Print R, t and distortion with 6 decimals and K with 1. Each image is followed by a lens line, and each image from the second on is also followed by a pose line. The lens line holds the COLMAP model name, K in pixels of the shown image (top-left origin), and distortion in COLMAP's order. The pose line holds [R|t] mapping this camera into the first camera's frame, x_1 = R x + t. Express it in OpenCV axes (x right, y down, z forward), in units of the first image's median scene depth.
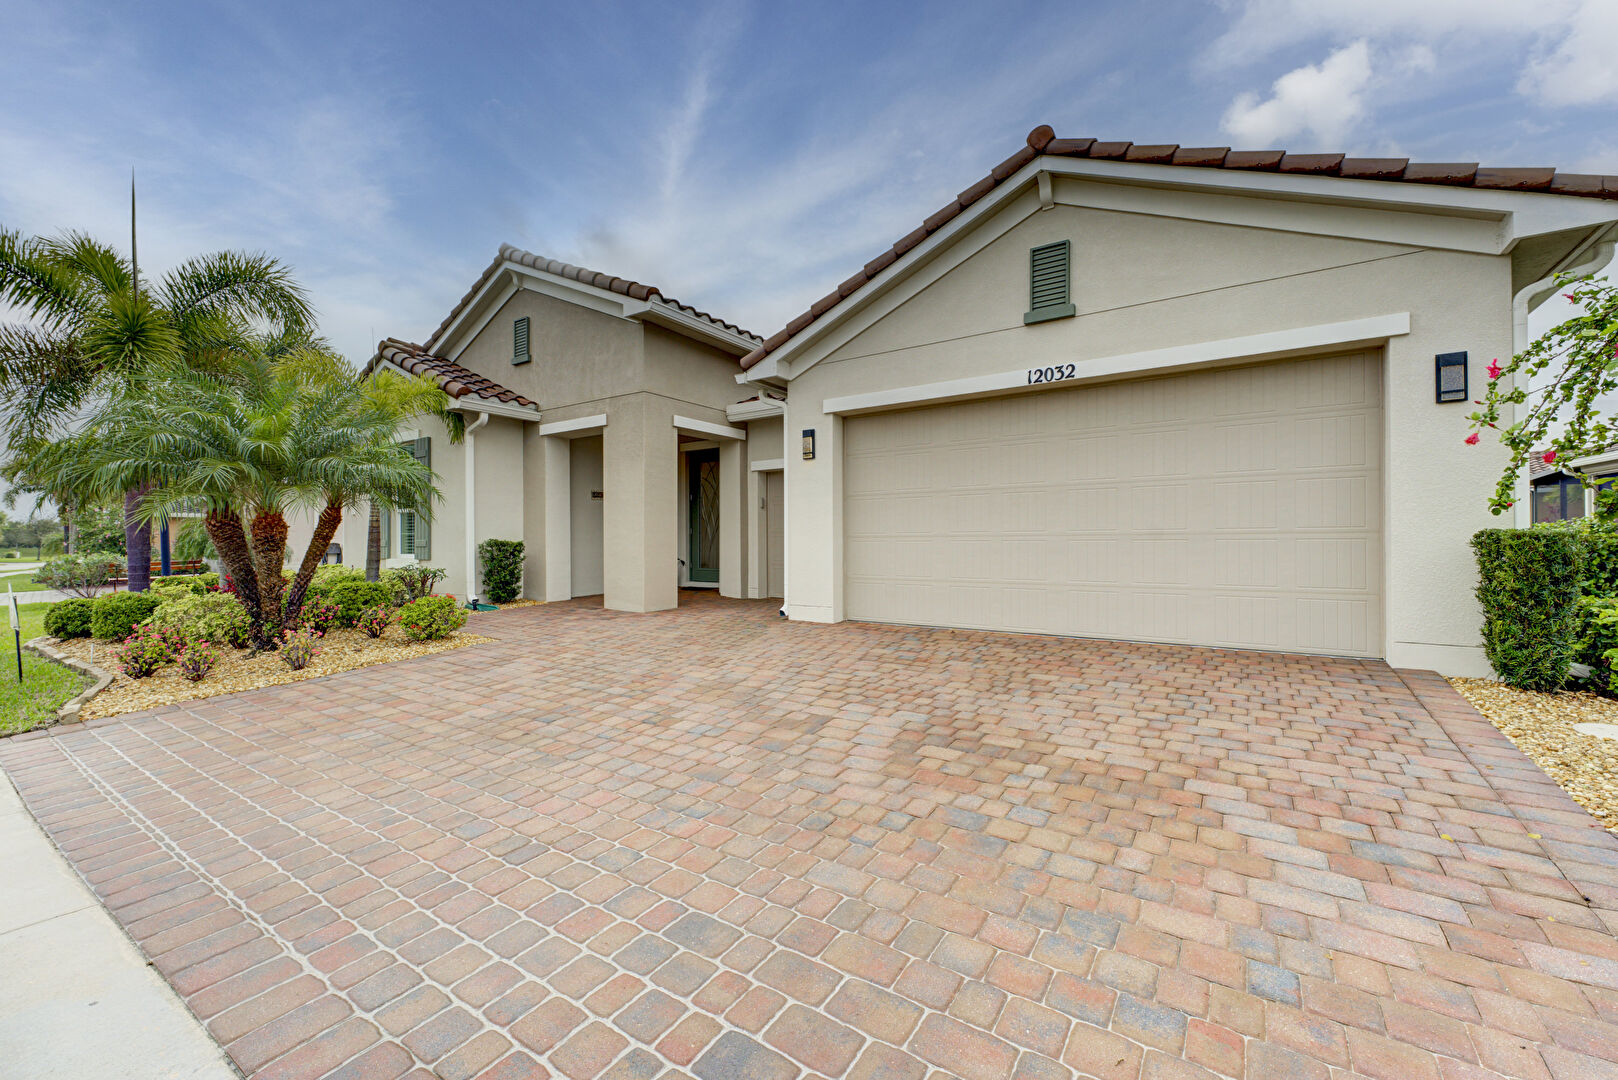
lens RADIAL K [[639.6, 0, 818.7], [0, 639.6, 543.4], [0, 0, 1]] dist [-0.001329, -0.000899]
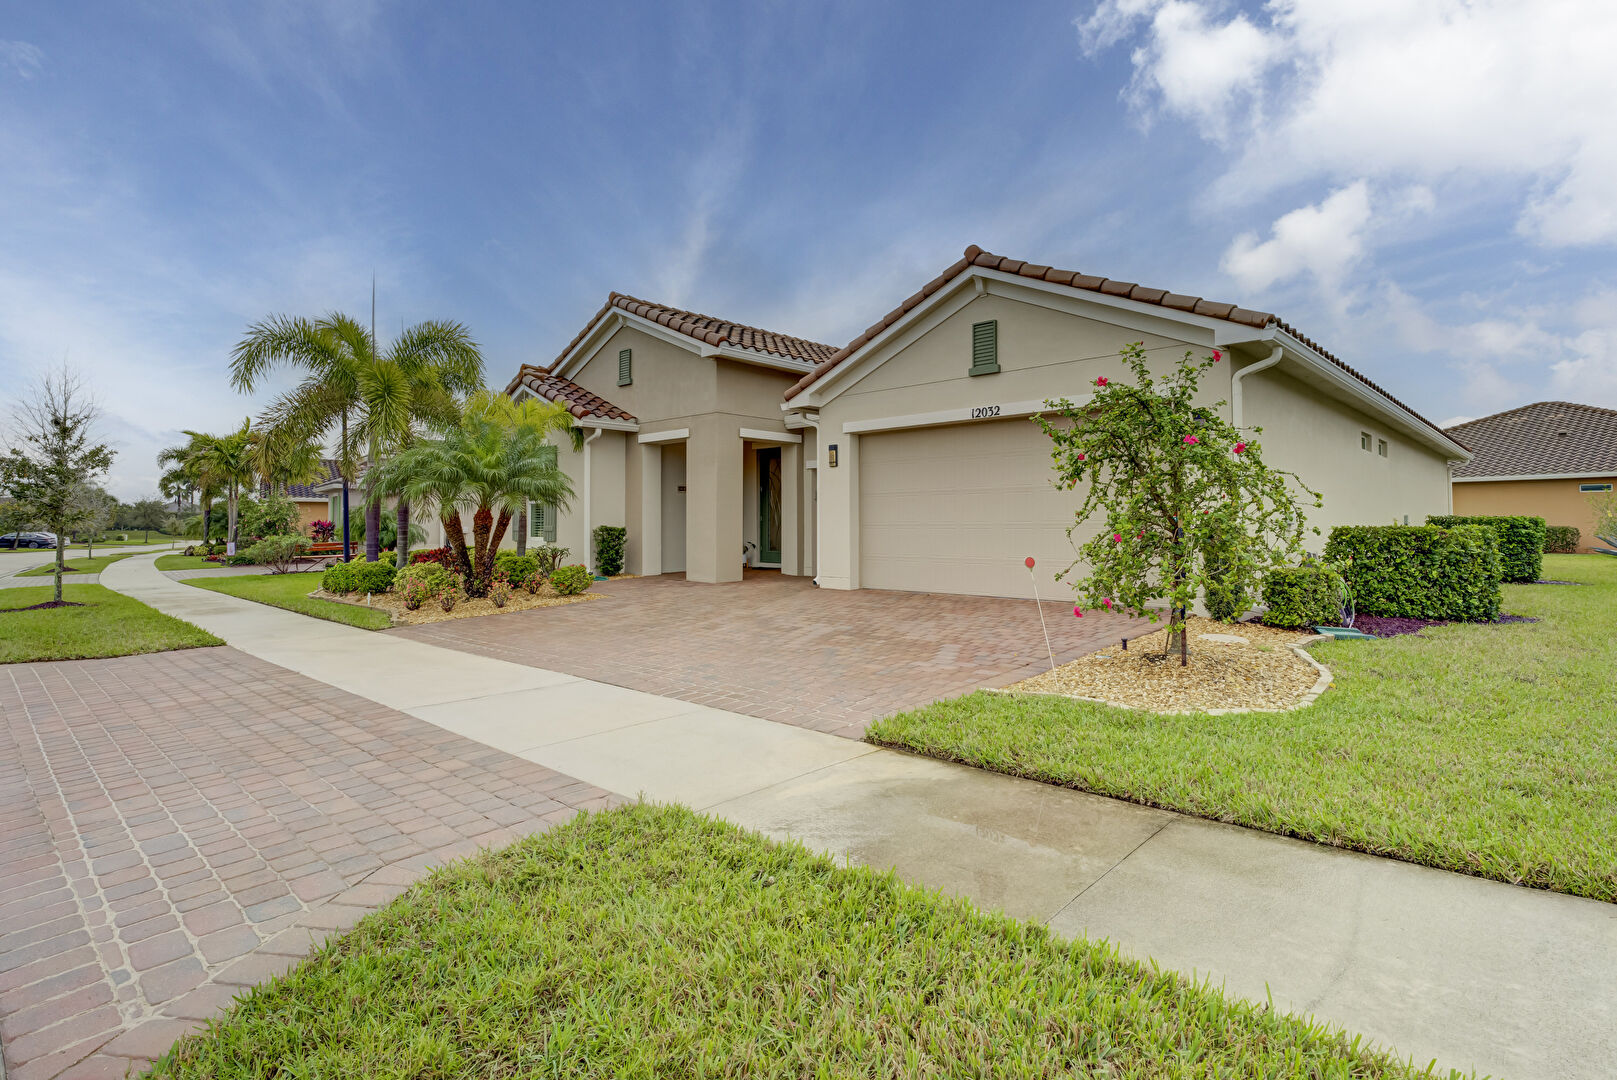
lens RADIAL K [[785.5, 0, 831.7], [0, 785.5, 513.8], [0, 0, 1]] dist [-0.003054, 0.000186]
pose [[0.988566, 0.000657, -0.150785, 0.190516], [-0.003393, 0.999834, -0.017893, -0.003724], [0.150748, 0.018200, 0.988405, -0.515813]]
